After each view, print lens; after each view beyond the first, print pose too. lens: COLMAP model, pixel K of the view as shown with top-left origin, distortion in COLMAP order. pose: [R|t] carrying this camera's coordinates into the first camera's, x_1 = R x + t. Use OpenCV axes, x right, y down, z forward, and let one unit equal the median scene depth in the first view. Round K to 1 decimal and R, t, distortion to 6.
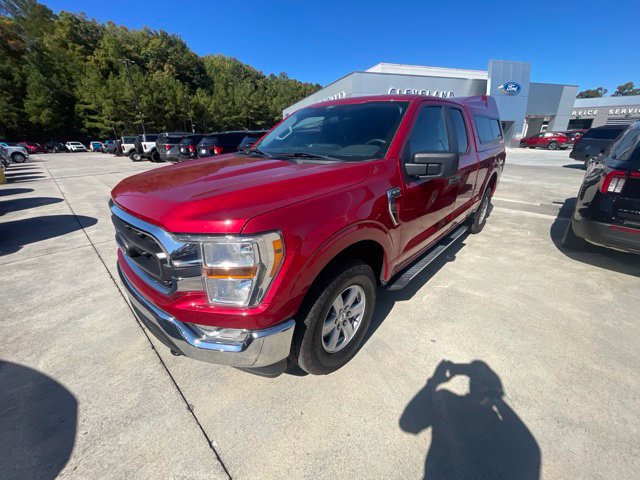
lens RADIAL K [[257.3, 0, 318.5], [0, 257.3, 239.1], [0, 0, 1]] dist [0.007238, -0.003473]
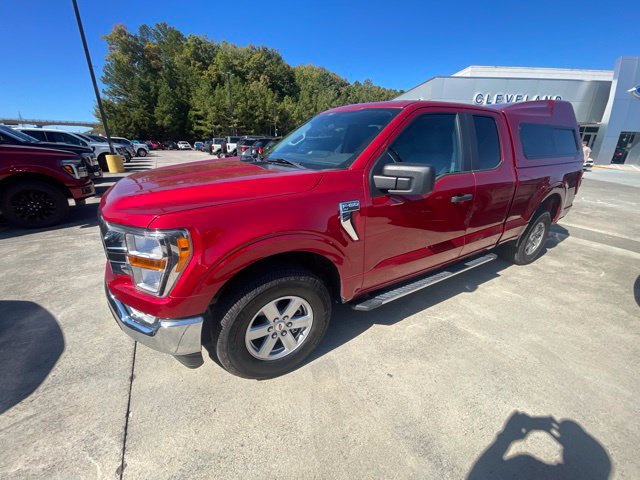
lens RADIAL K [[258.6, 0, 319.3], [0, 258.6, 238.2], [0, 0, 1]] dist [-0.000196, -0.000301]
pose [[0.960873, 0.122709, -0.248325, 0.023321], [-0.128356, 0.991706, -0.006614, -0.002294], [0.245454, 0.038229, 0.968654, 0.003848]]
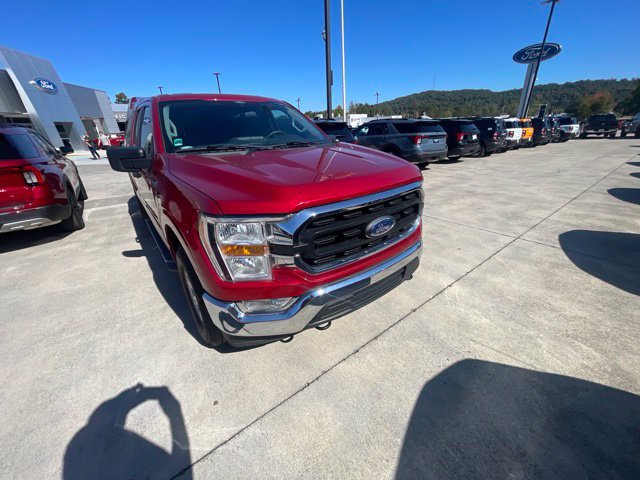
lens RADIAL K [[258.6, 0, 319.3], [0, 258.6, 238.2], [0, 0, 1]] dist [-0.000196, -0.000301]
pose [[0.157635, -0.386667, 0.908647, -0.082482], [0.398033, 0.866972, 0.299881, -0.016424], [-0.903726, 0.314400, 0.290571, 0.043716]]
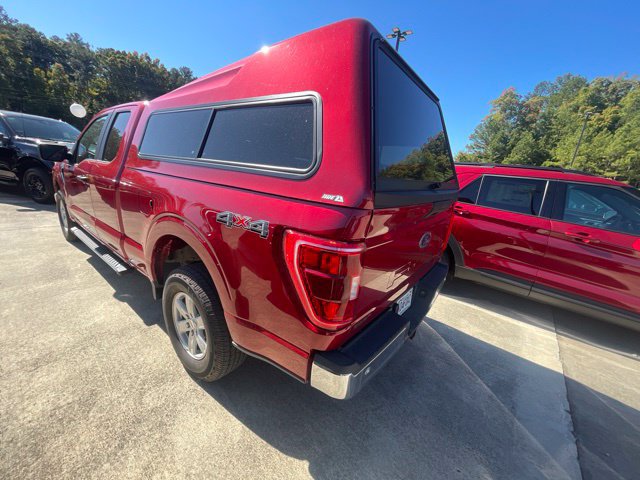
lens RADIAL K [[258.6, 0, 319.3], [0, 258.6, 238.2], [0, 0, 1]] dist [-0.000196, -0.000301]
pose [[0.088854, 0.280580, -0.955709, 0.131661], [-0.464918, 0.860251, 0.209331, -0.053687], [0.880884, 0.425726, 0.206883, 0.135299]]
